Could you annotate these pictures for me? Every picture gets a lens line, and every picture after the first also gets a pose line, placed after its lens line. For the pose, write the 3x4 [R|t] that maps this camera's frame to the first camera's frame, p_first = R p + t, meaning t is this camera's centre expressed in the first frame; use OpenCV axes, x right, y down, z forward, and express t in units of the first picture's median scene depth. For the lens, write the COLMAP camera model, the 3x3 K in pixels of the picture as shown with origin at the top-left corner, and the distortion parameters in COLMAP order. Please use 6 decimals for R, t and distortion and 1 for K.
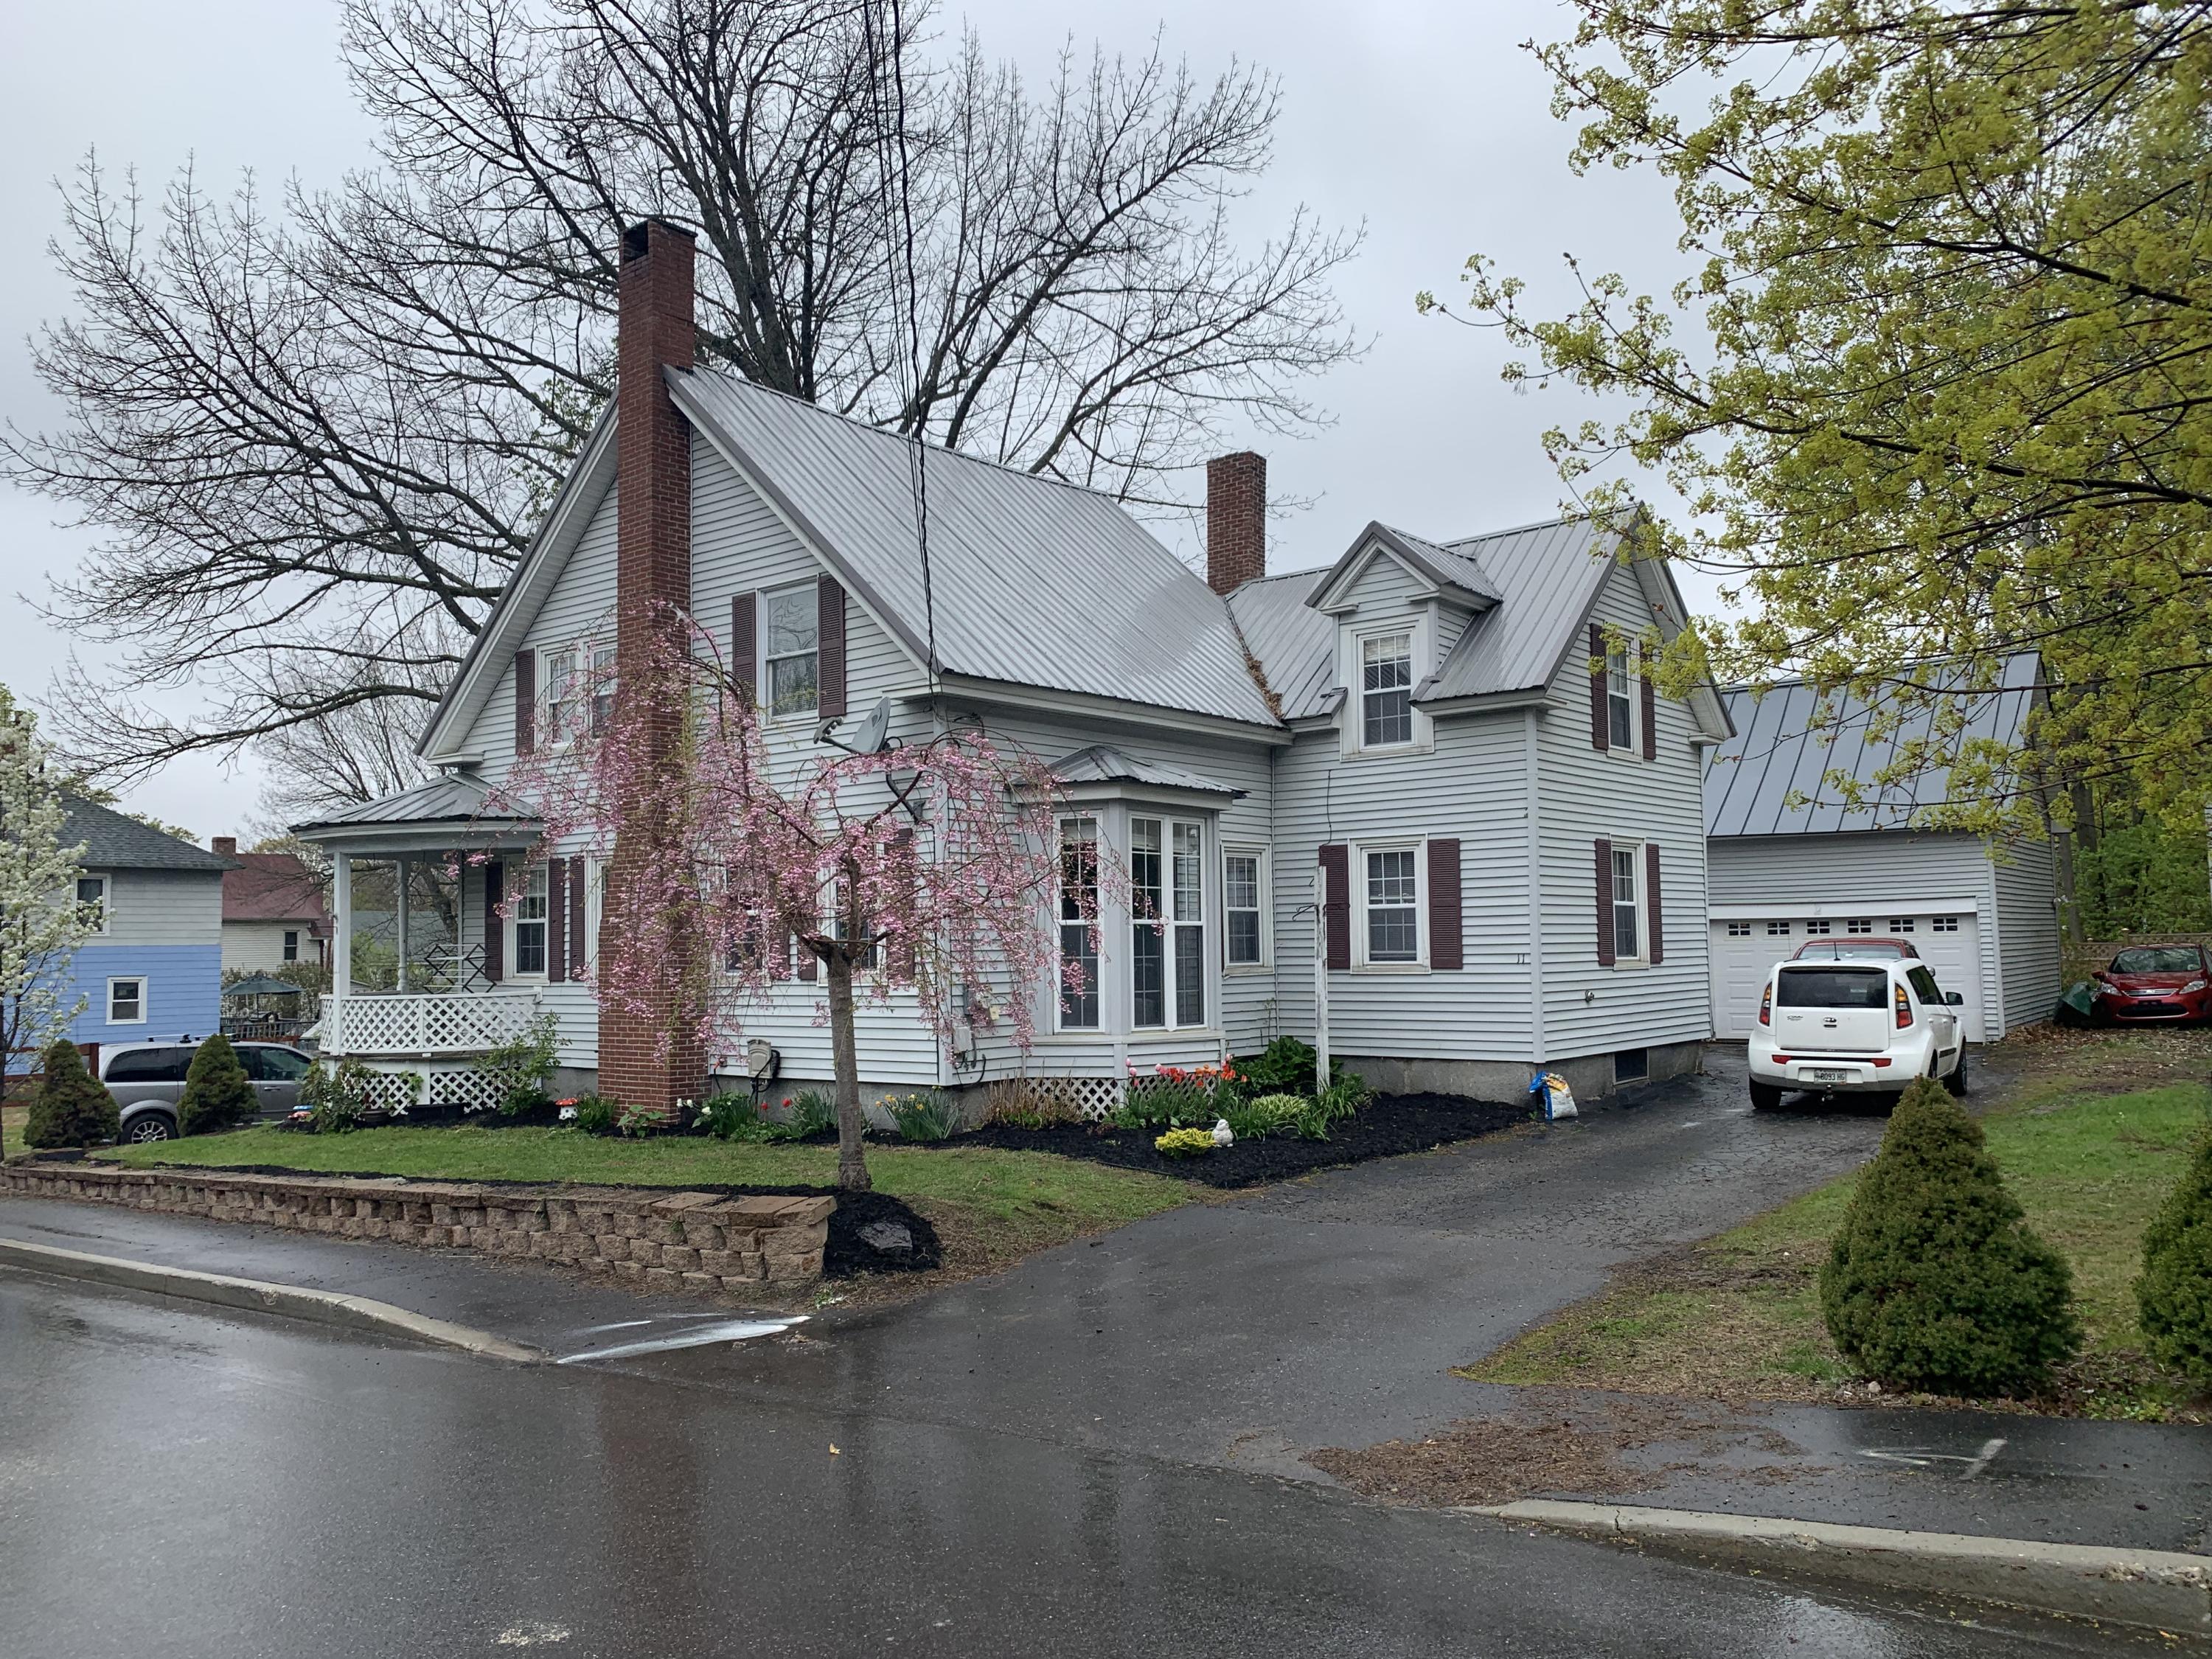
lens RADIAL K [[1684.3, 0, 1151.6], [0, 1684.3, 826.4], [0, 0, 1]] dist [0.068287, -0.125362]
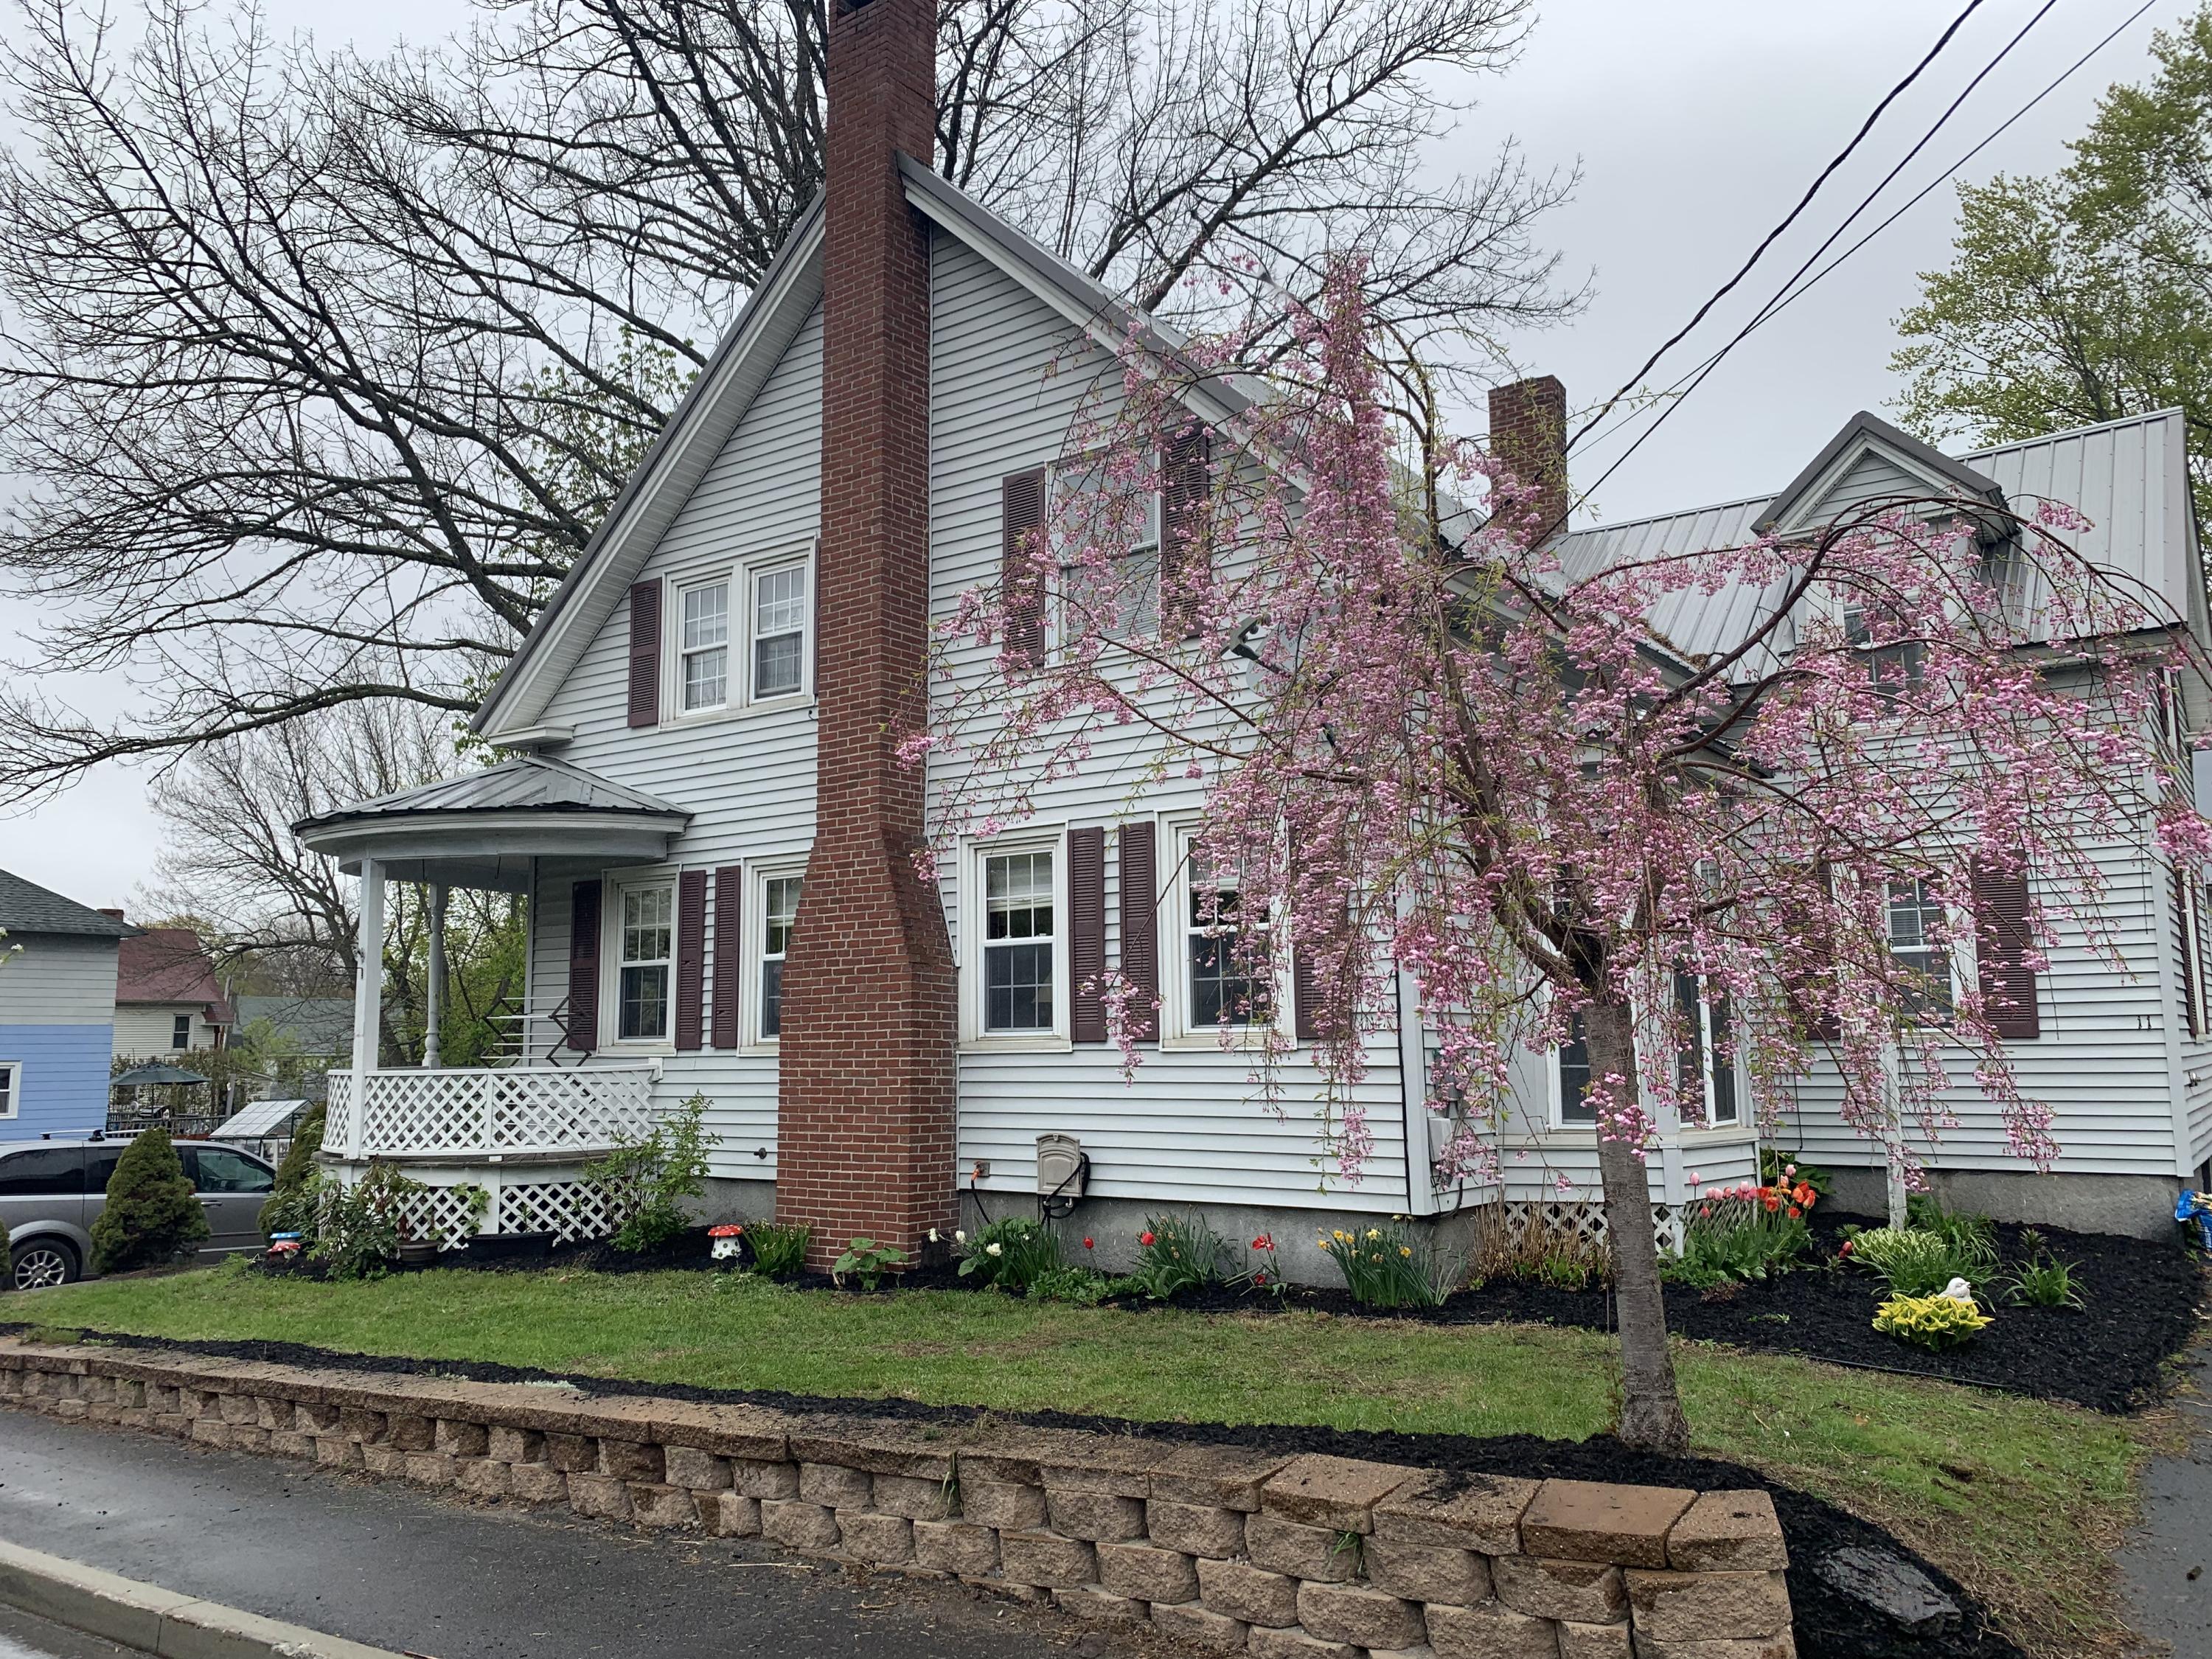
lens RADIAL K [[1691.6, 0, 1149.3], [0, 1691.6, 786.4], [0, 0, 1]] dist [0.058284, -0.086299]
pose [[0.998457, 0.013783, 0.053796, -0.208369], [-0.009387, 0.996659, -0.081131, 0.040290], [-0.054735, 0.080501, 0.995251, 0.304278]]
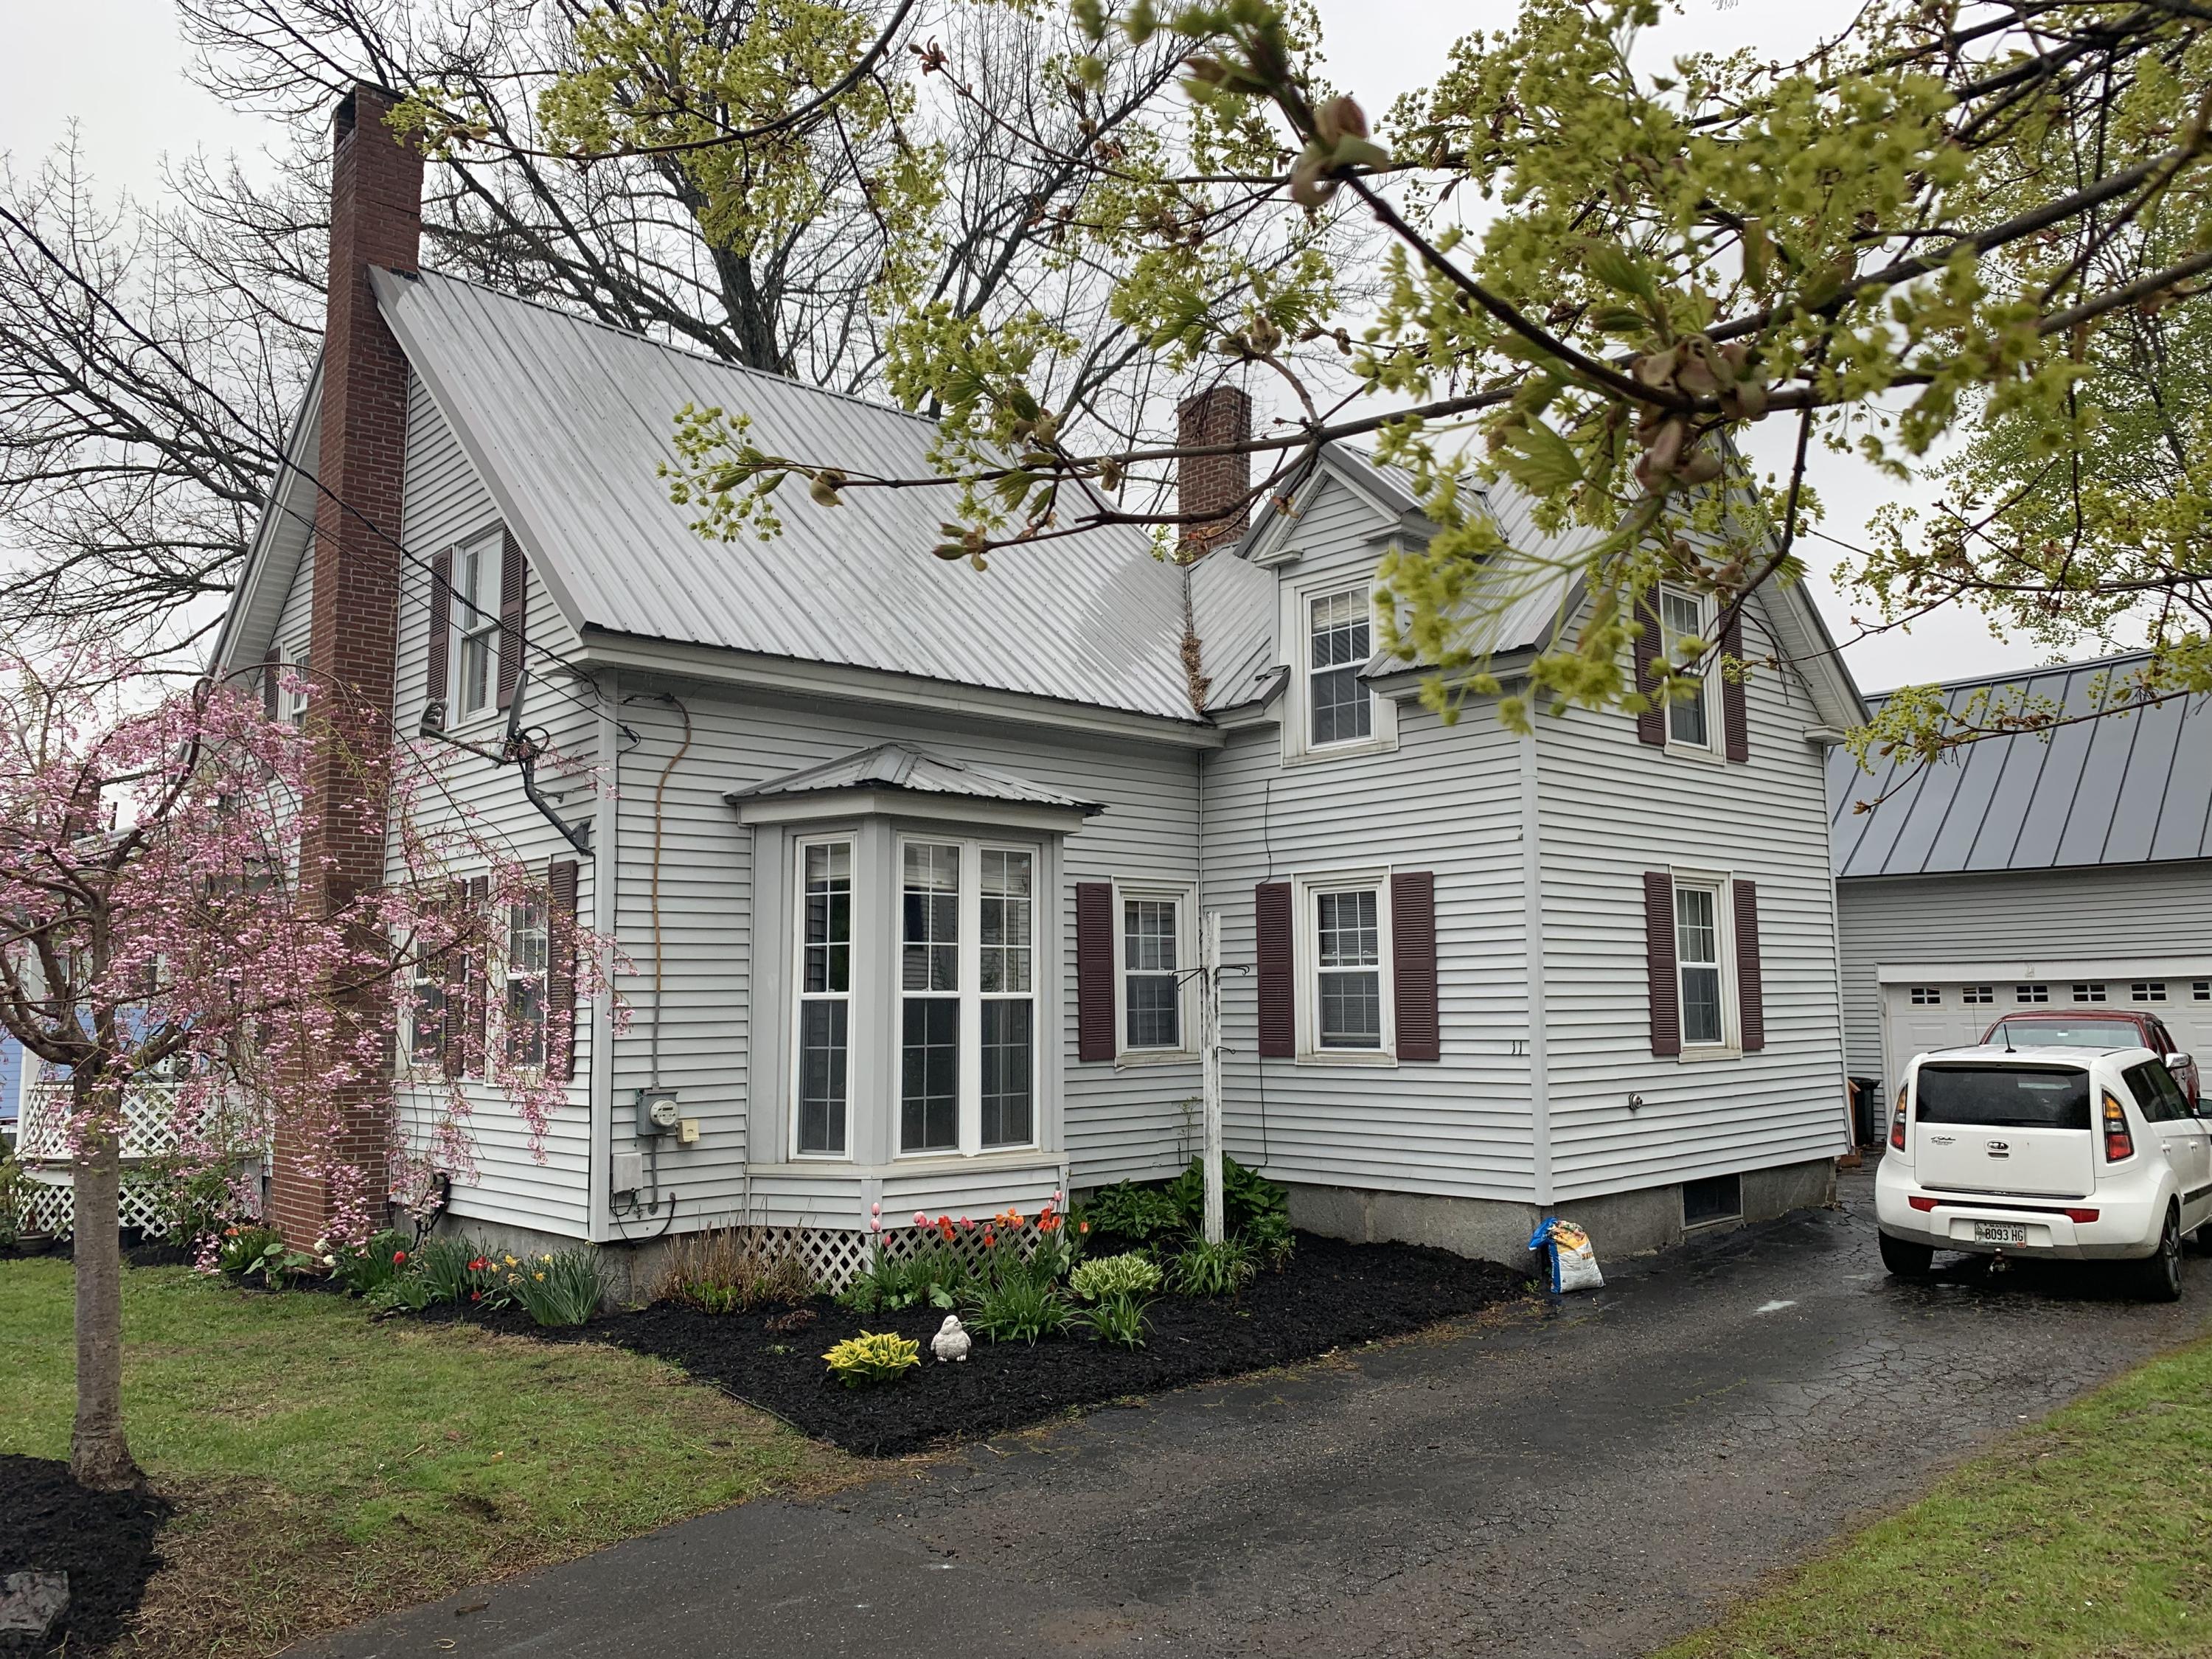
lens RADIAL K [[1691.6, 0, 1149.3], [0, 1691.6, 786.4], [0, 0, 1]] dist [0.058284, -0.086299]
pose [[0.991559, -0.014706, -0.128823, 0.150917], [0.007493, 0.998386, -0.056297, 0.010129], [0.129443, 0.054857, 0.990068, 0.279957]]
